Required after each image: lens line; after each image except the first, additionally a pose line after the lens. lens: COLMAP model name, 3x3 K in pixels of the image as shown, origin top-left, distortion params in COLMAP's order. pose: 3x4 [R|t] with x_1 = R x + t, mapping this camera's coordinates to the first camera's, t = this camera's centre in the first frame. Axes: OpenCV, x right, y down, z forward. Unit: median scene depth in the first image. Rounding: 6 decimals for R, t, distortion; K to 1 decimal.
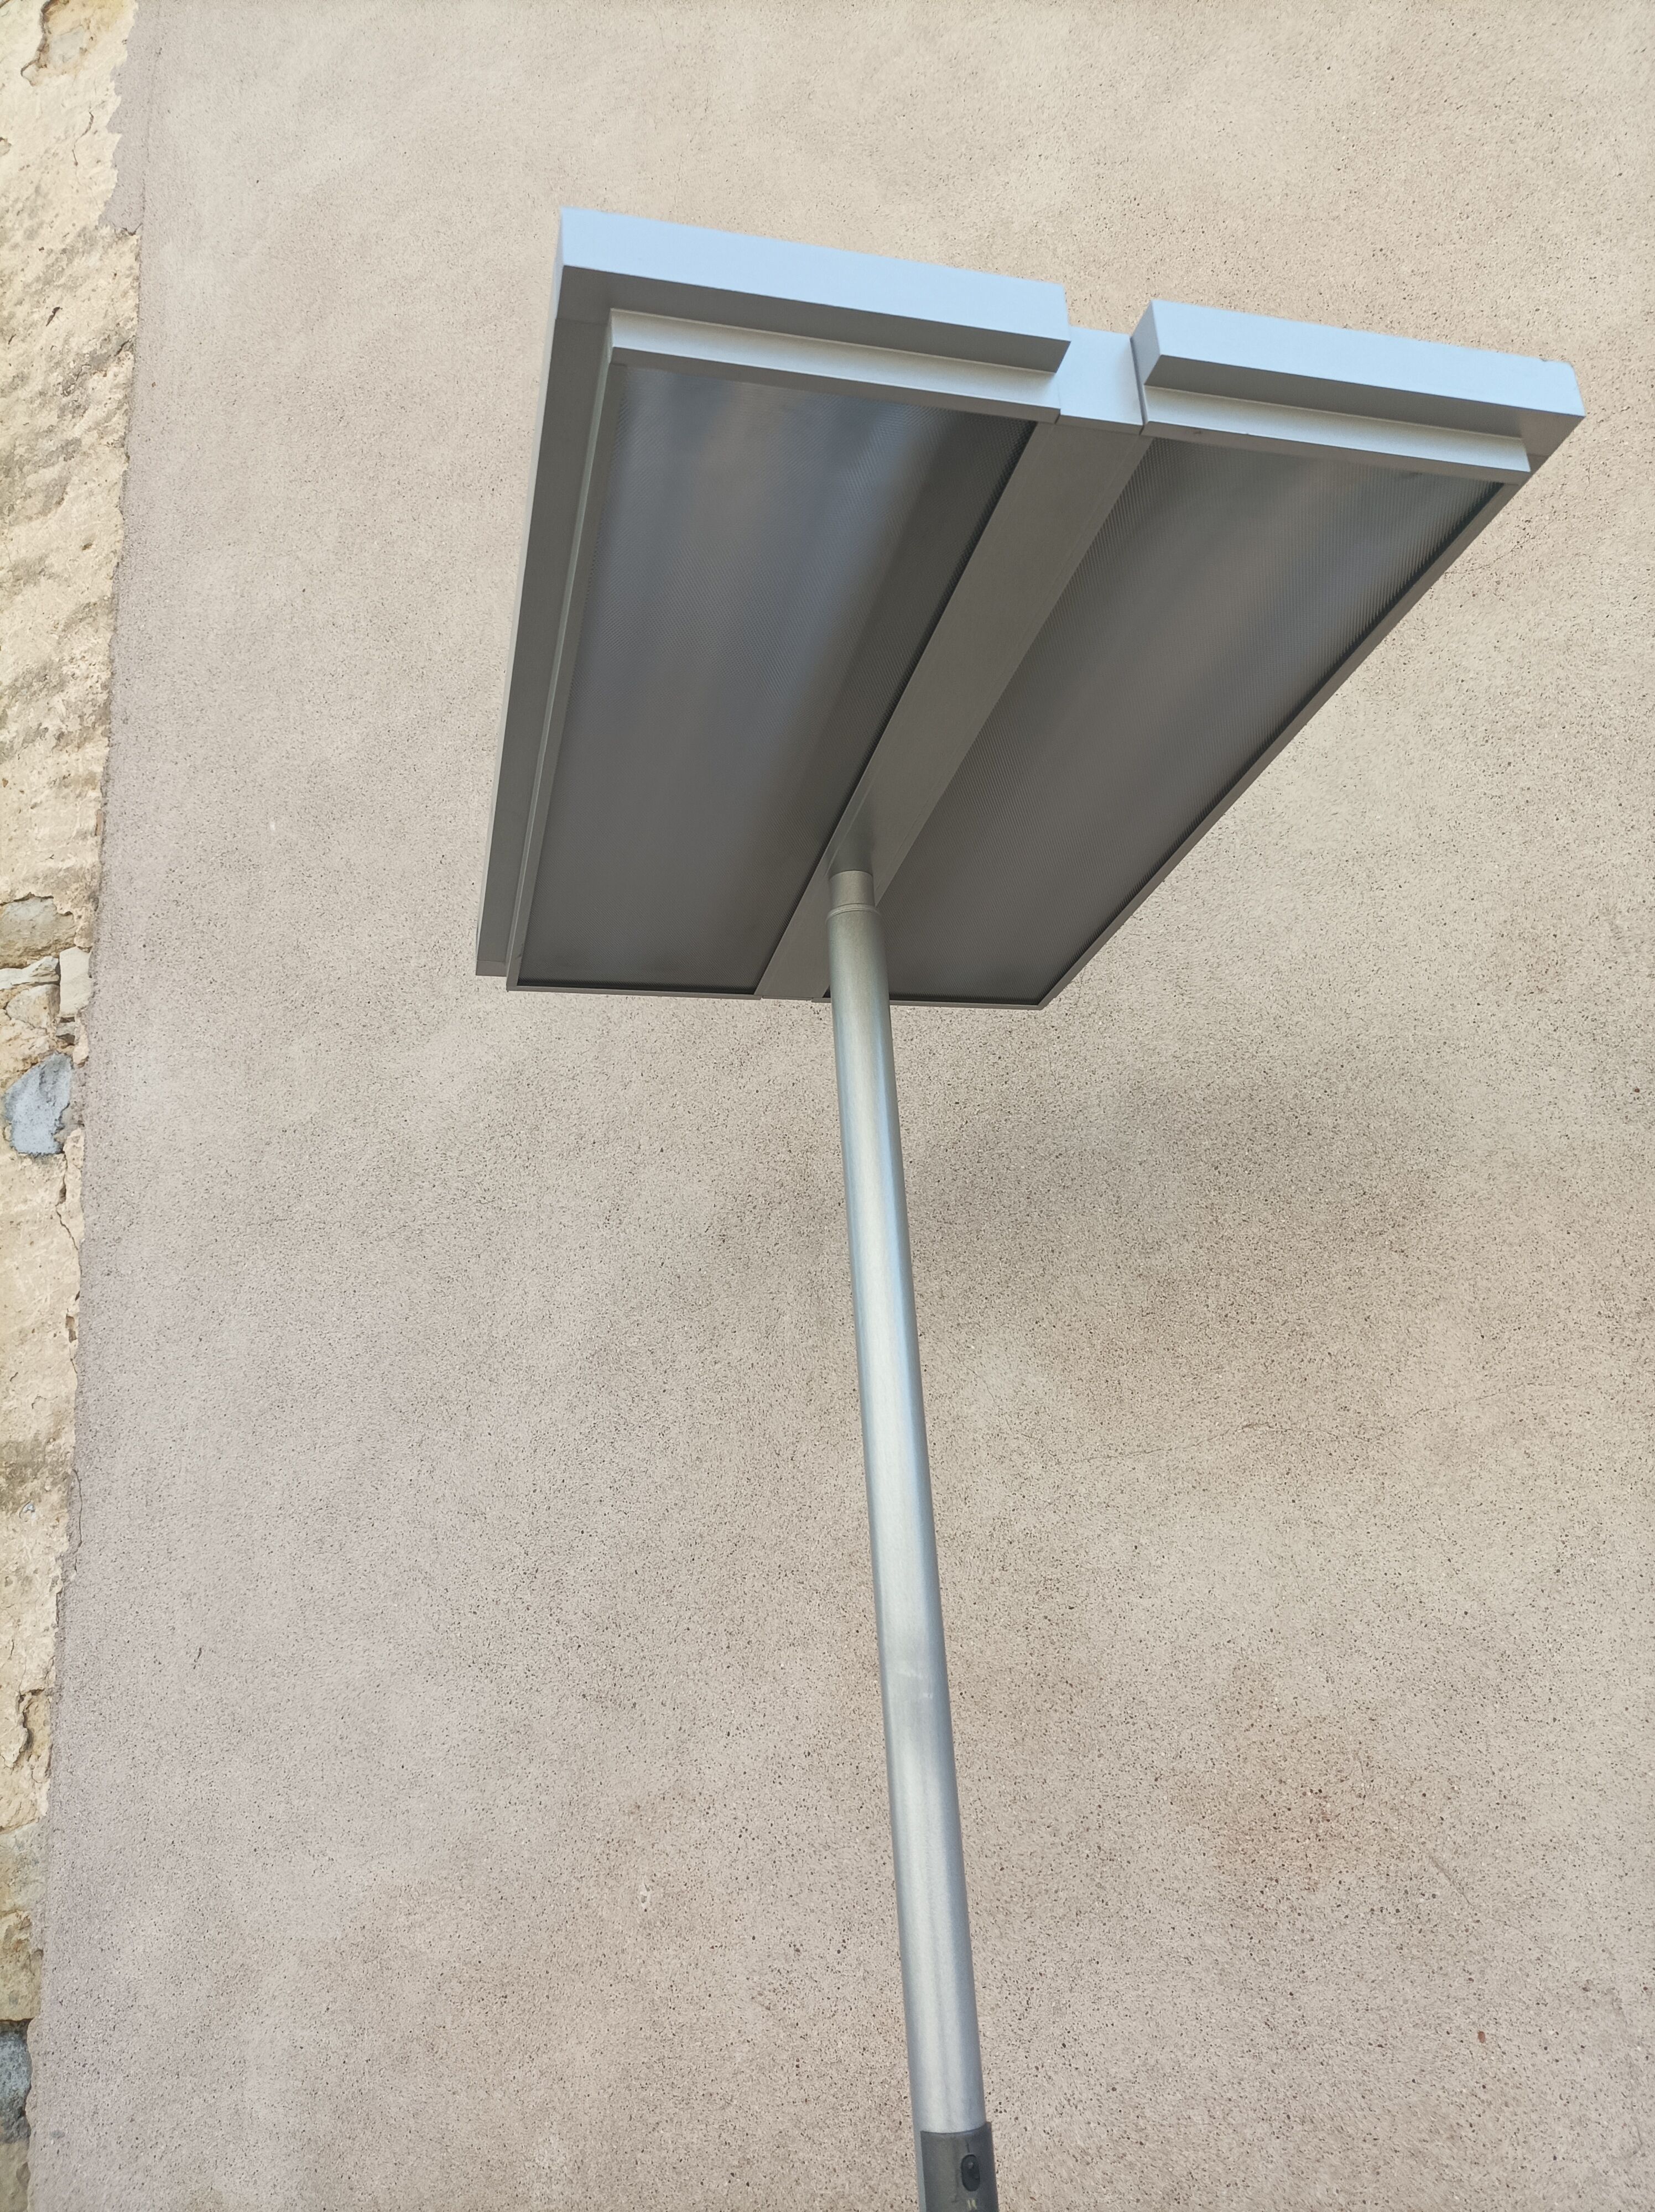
lens RADIAL K [[1652.3, 0, 813.5], [0, 1652.3, 1098.9], [0, 0, 1]] dist [0.023759, -0.017111]
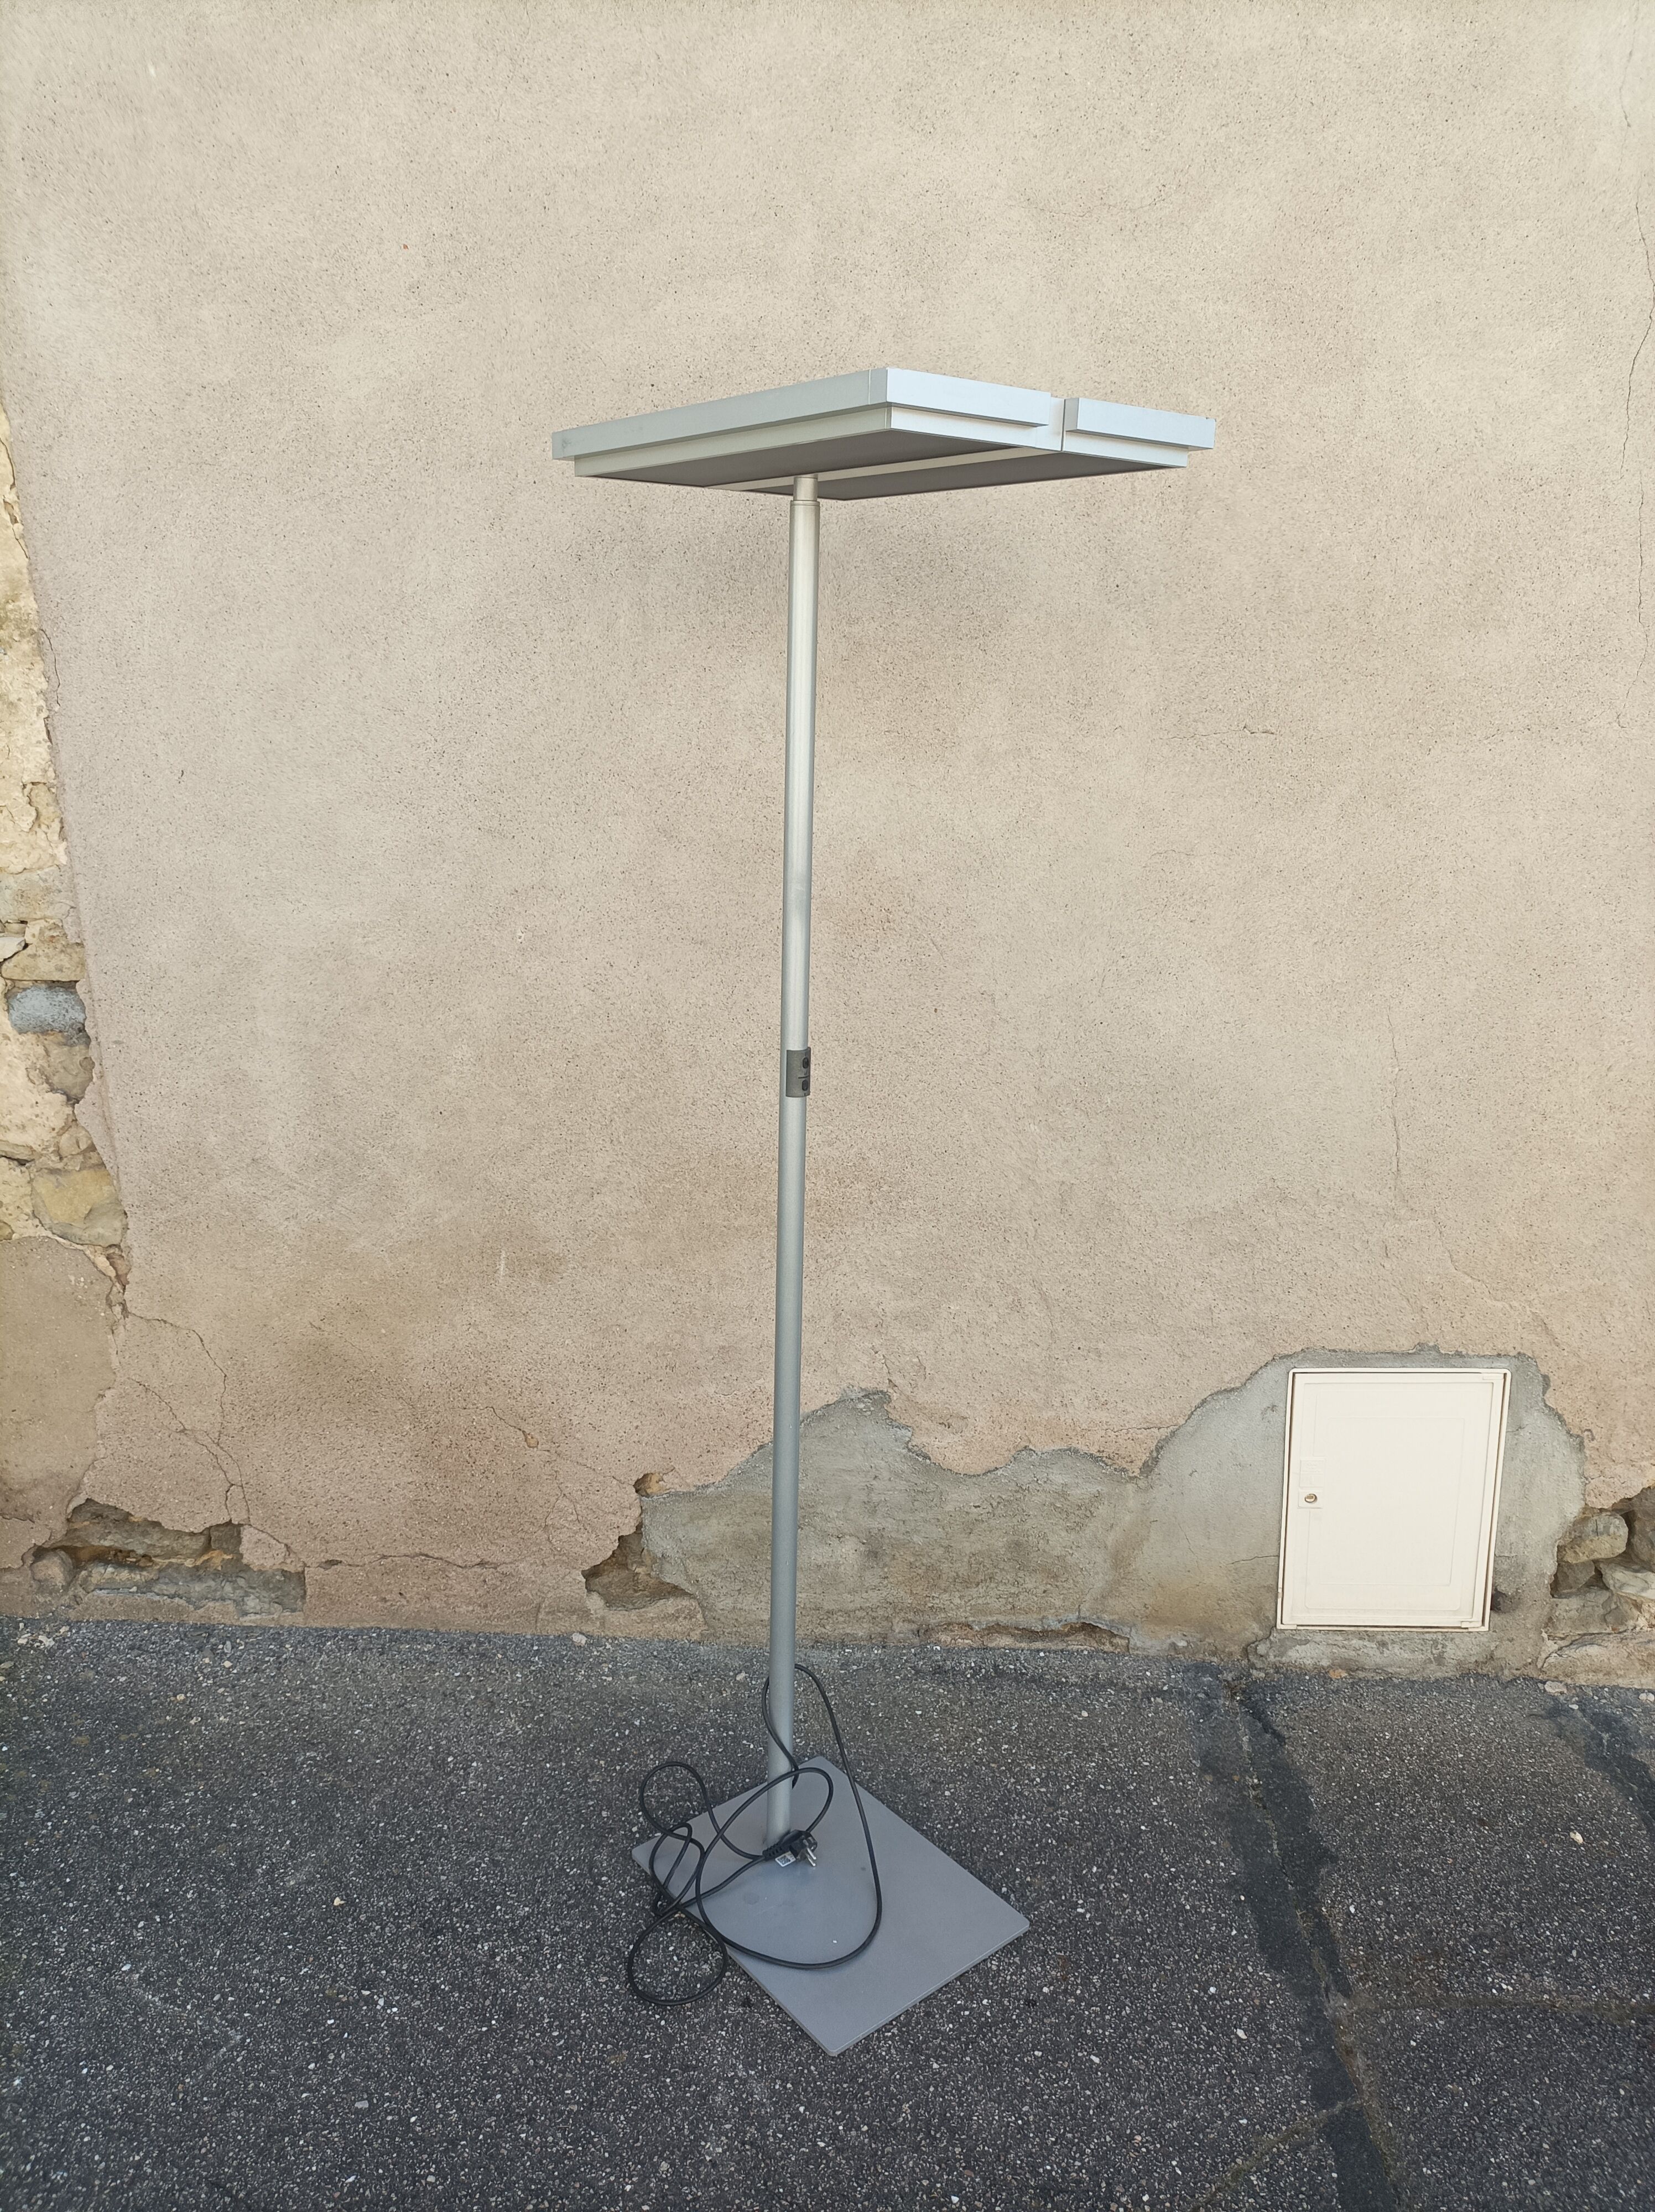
lens RADIAL K [[1652.3, 0, 823.2], [0, 1652.3, 1113.9], [0, 0, 1]] dist [0.023759, -0.017111]
pose [[0.915060, -0.019206, 0.402859, -0.545631], [-0.216378, 0.819567, 0.530557, -0.409055], [-0.340360, -0.572662, 0.745797, -0.602761]]
